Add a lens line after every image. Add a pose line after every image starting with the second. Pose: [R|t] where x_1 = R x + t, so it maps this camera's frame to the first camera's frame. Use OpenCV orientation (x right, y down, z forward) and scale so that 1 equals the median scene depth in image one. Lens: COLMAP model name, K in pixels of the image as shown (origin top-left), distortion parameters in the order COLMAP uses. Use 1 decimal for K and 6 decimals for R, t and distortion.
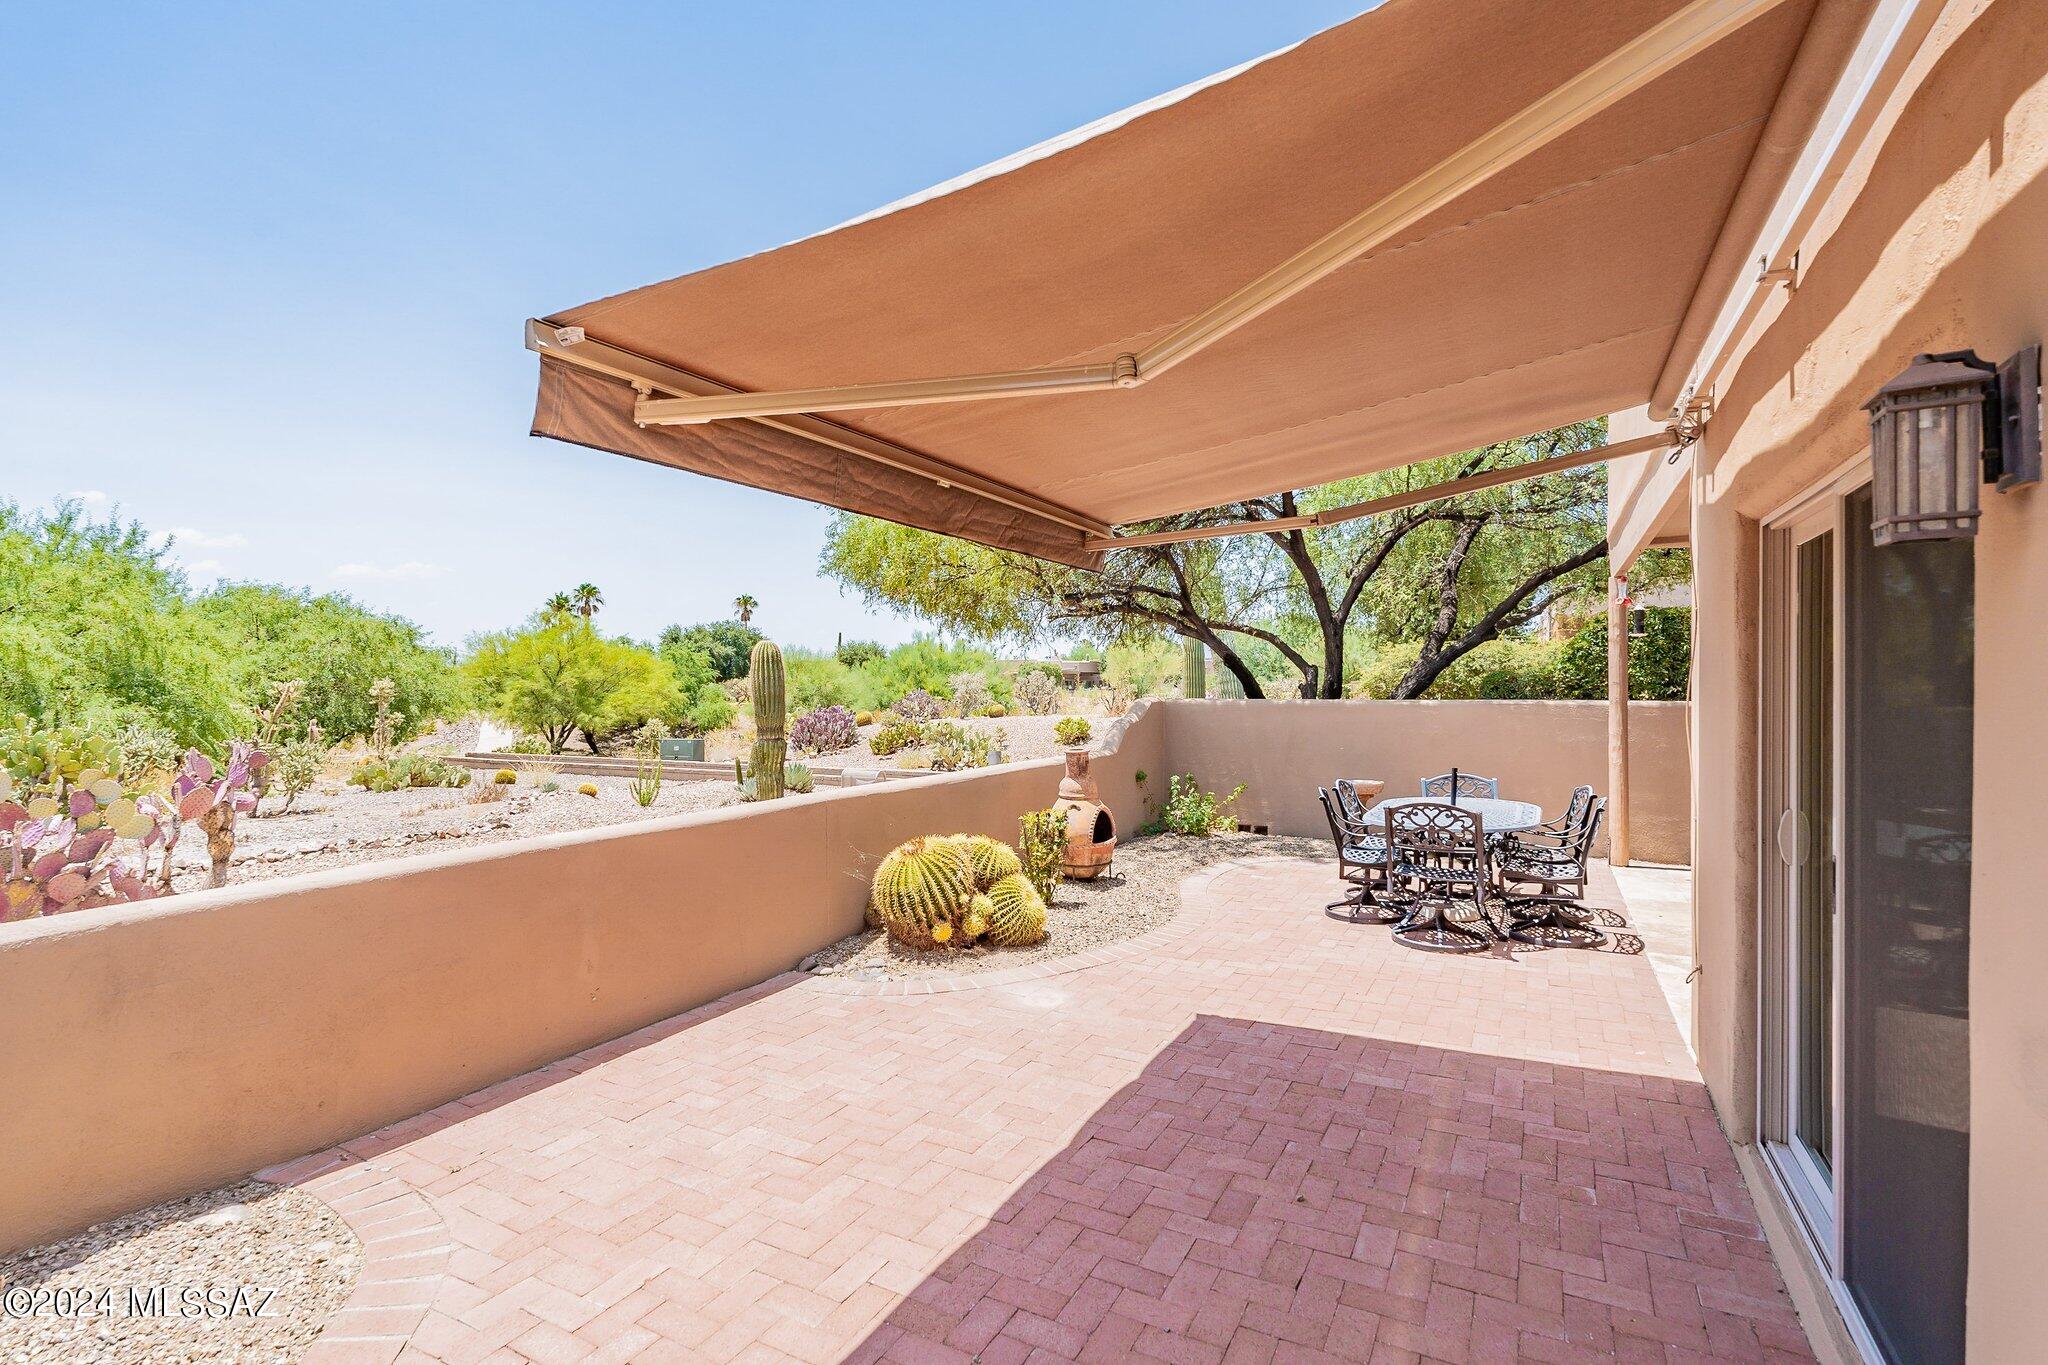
lens RADIAL K [[964.5, 0, 1024.0], [0, 964.5, 682.5], [0, 0, 1]] dist [-0.002338, -0.000573]
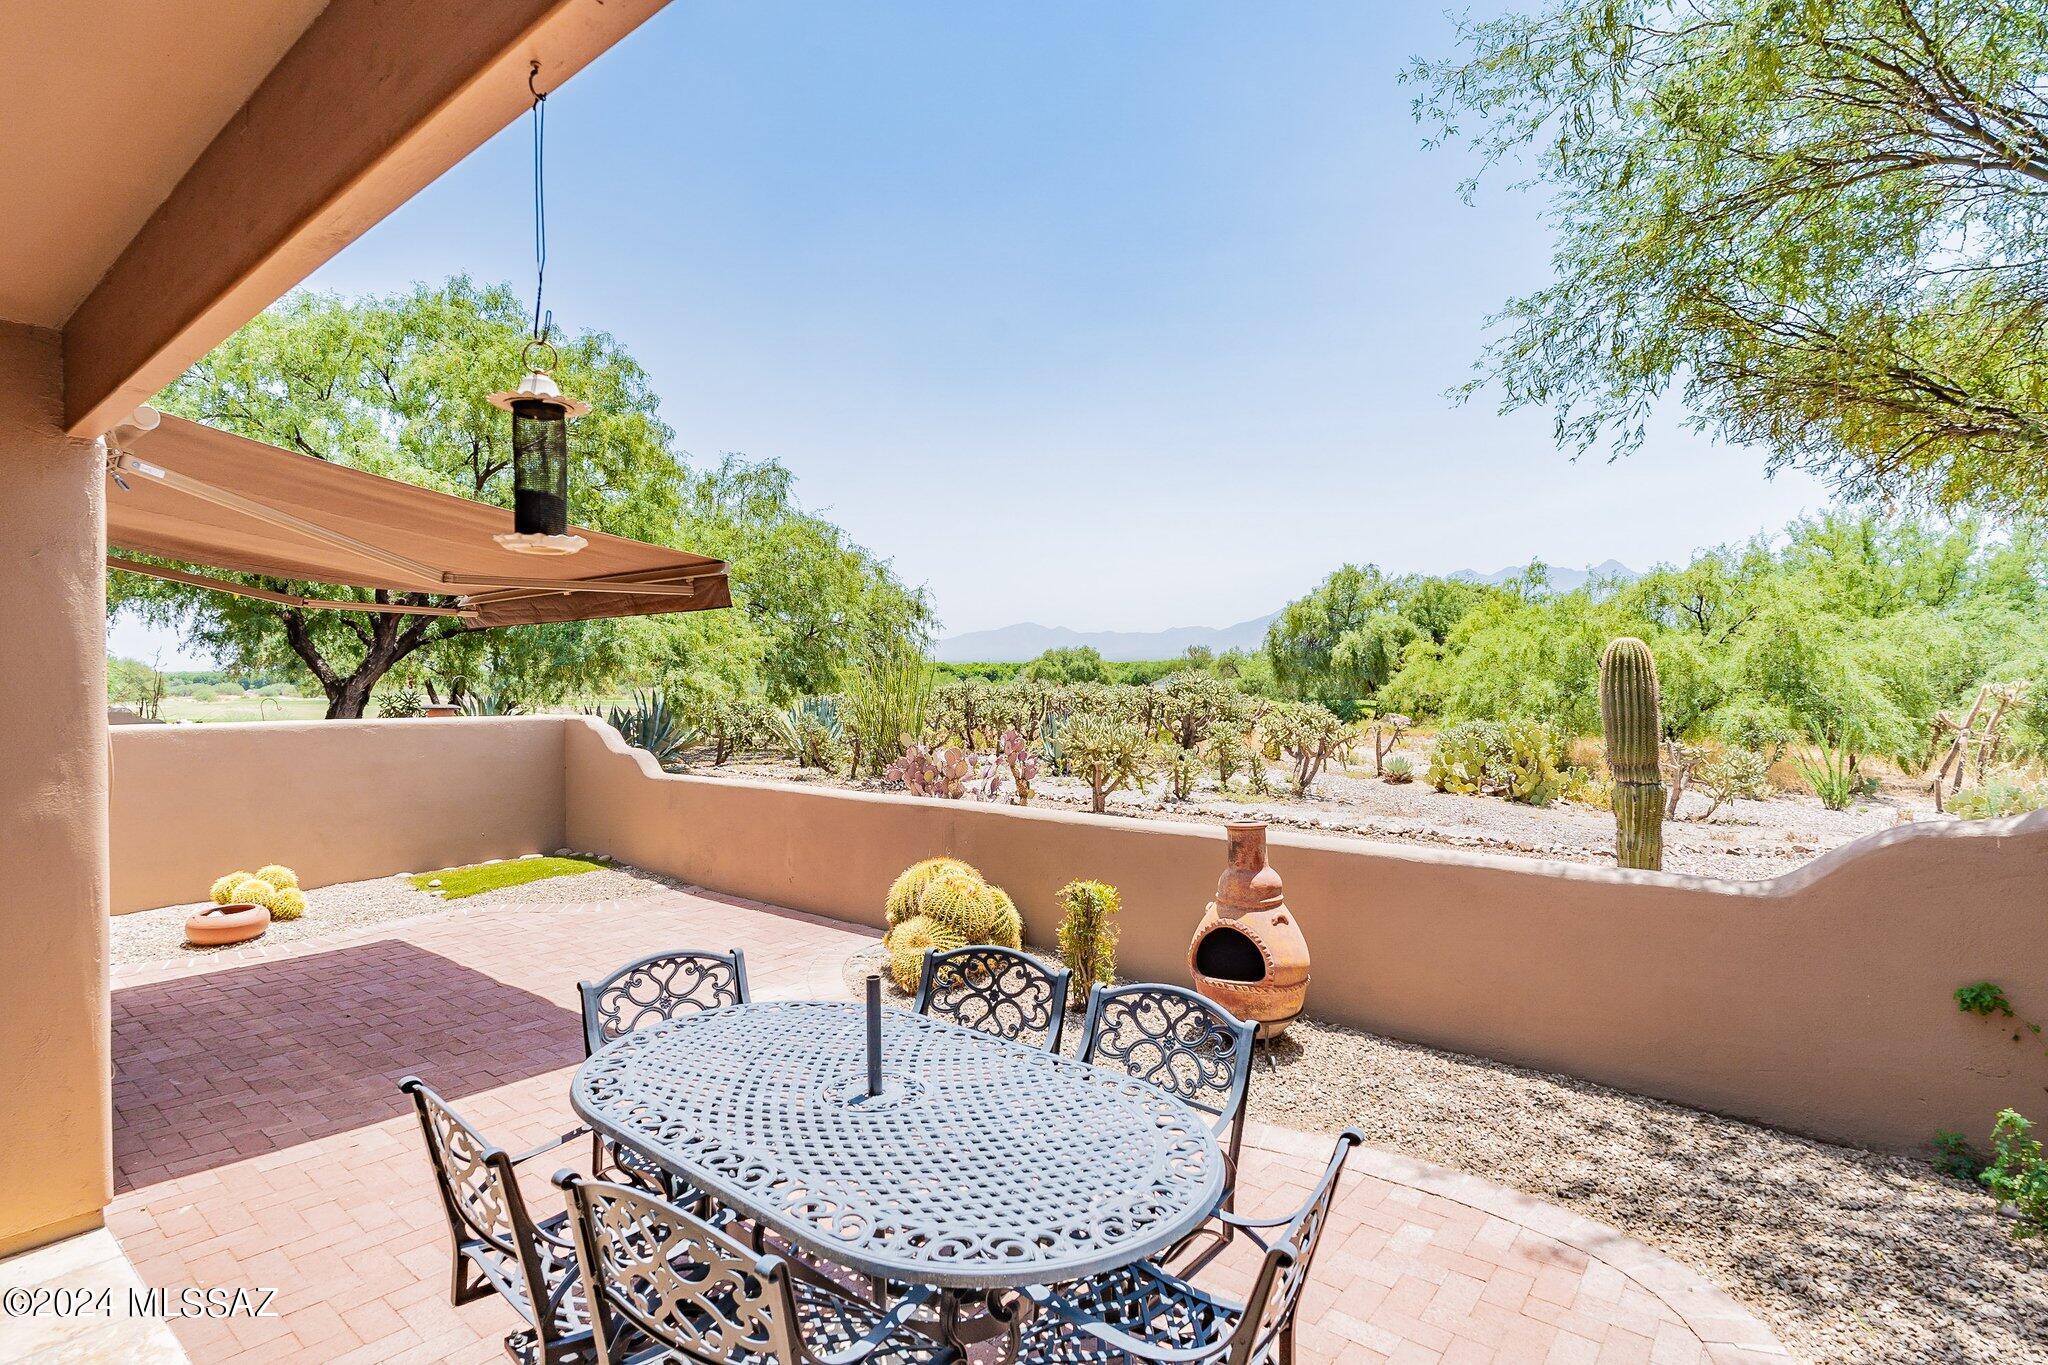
lens RADIAL K [[1014.6, 0, 1024.0], [0, 1014.6, 682.5], [0, 0, 1]] dist [-0.000754, 0.000094]
pose [[-0.185132, 0.008810, -0.982674, 0.994049], [0.004877, 0.999956, 0.008047, -0.034355], [0.982702, -0.003302, -0.185166, 1.370823]]
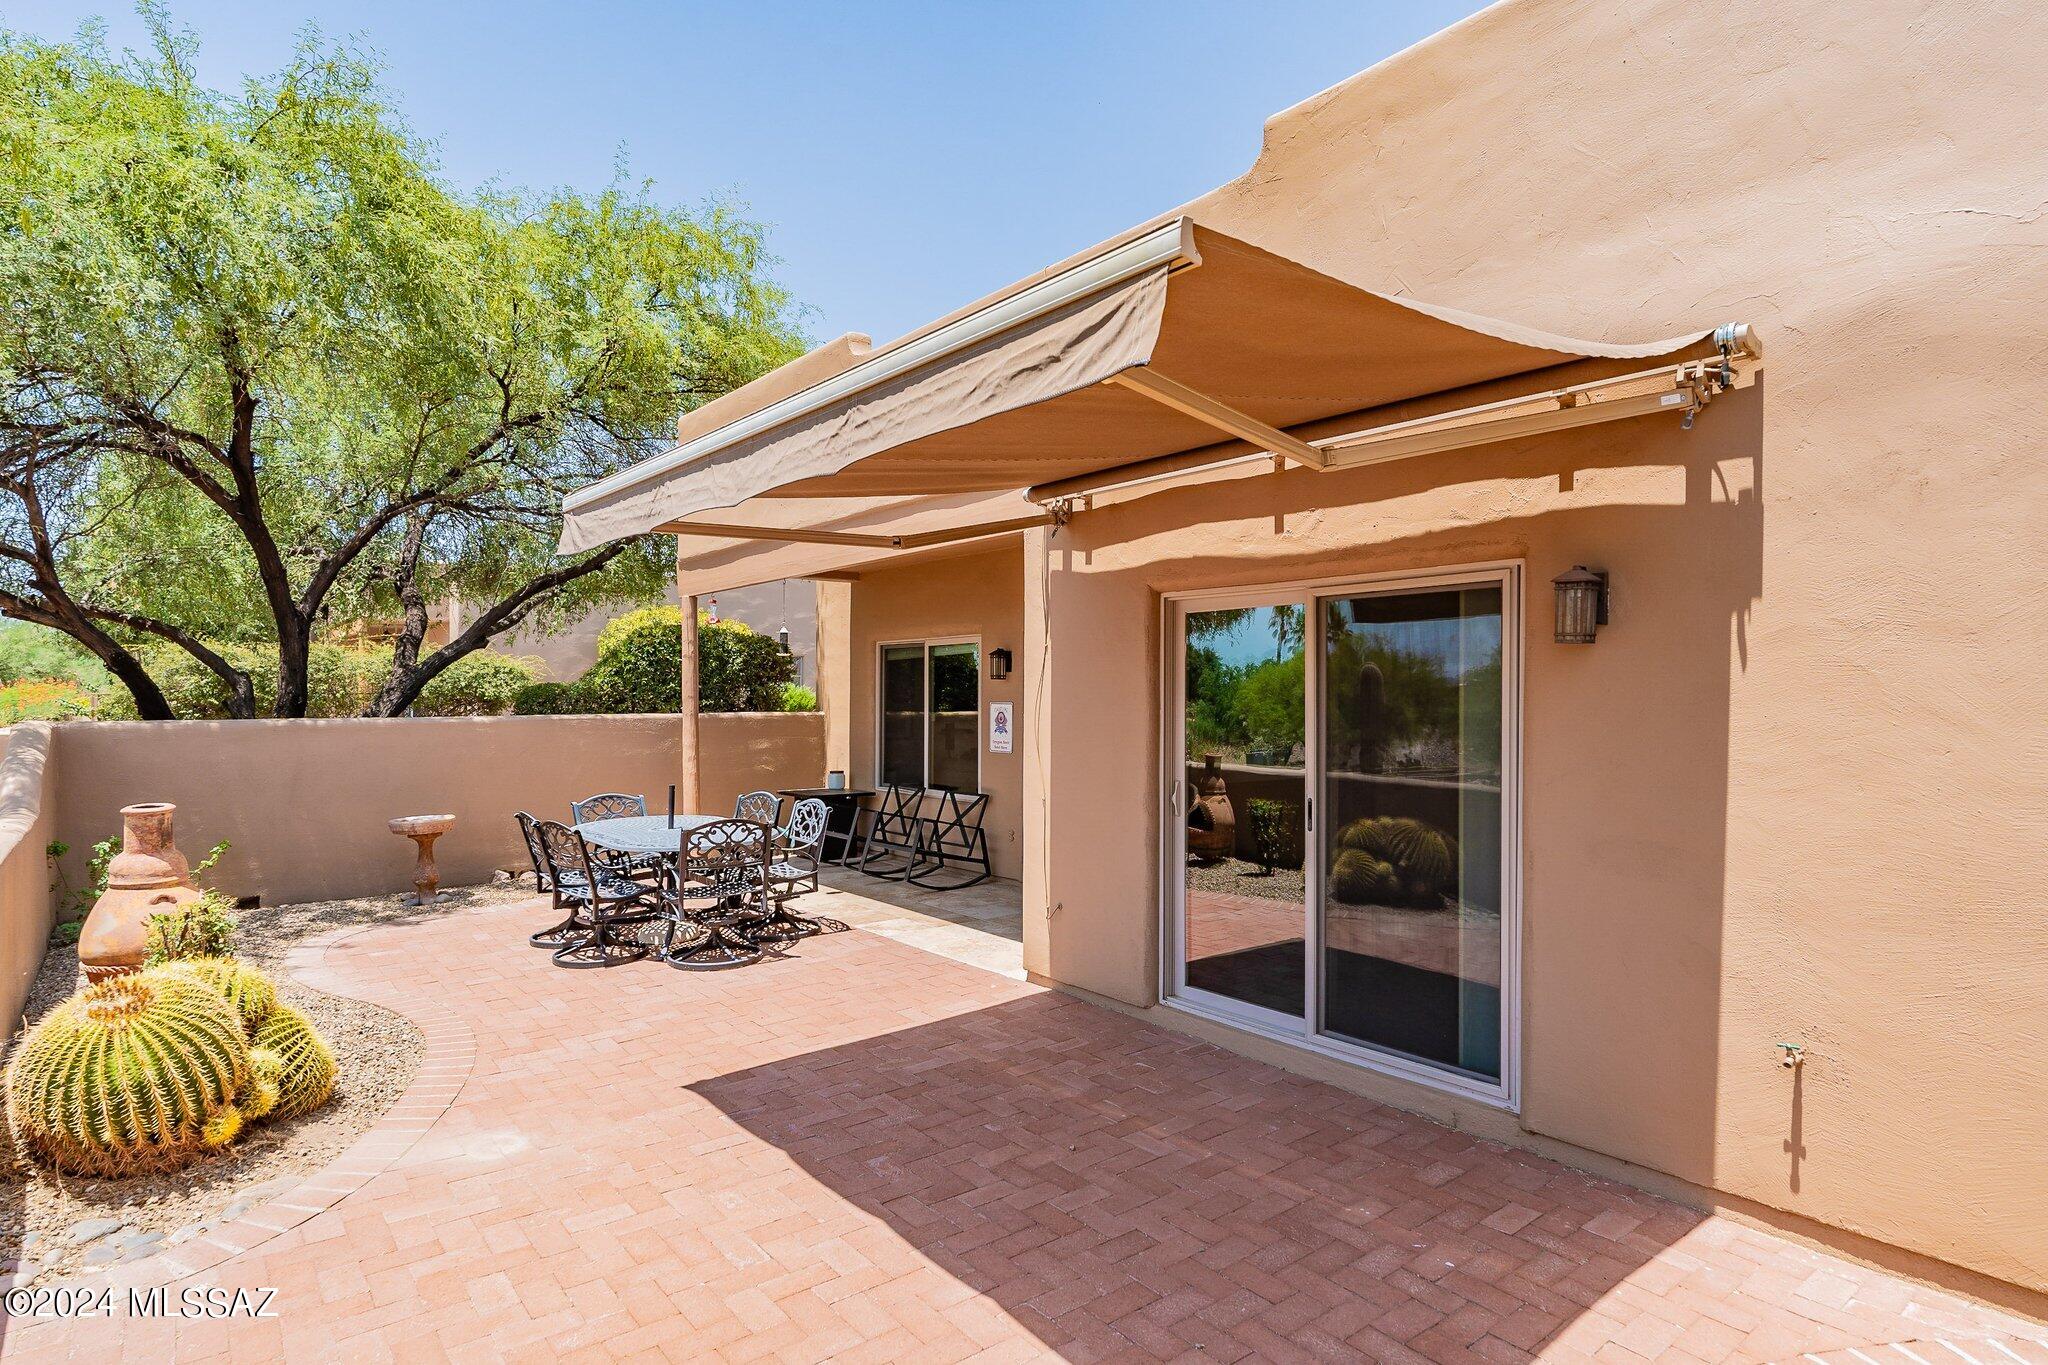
lens RADIAL K [[1080.2, 0, 1024.0], [0, 1080.2, 682.5], [0, 0, 1]] dist [-0.002814, 0.000301]
pose [[0.390860, 0.010214, 0.920393, -0.507877], [-0.000600, 0.999941, -0.010842, -0.004104], [-0.920450, 0.003686, 0.390843, 0.298207]]
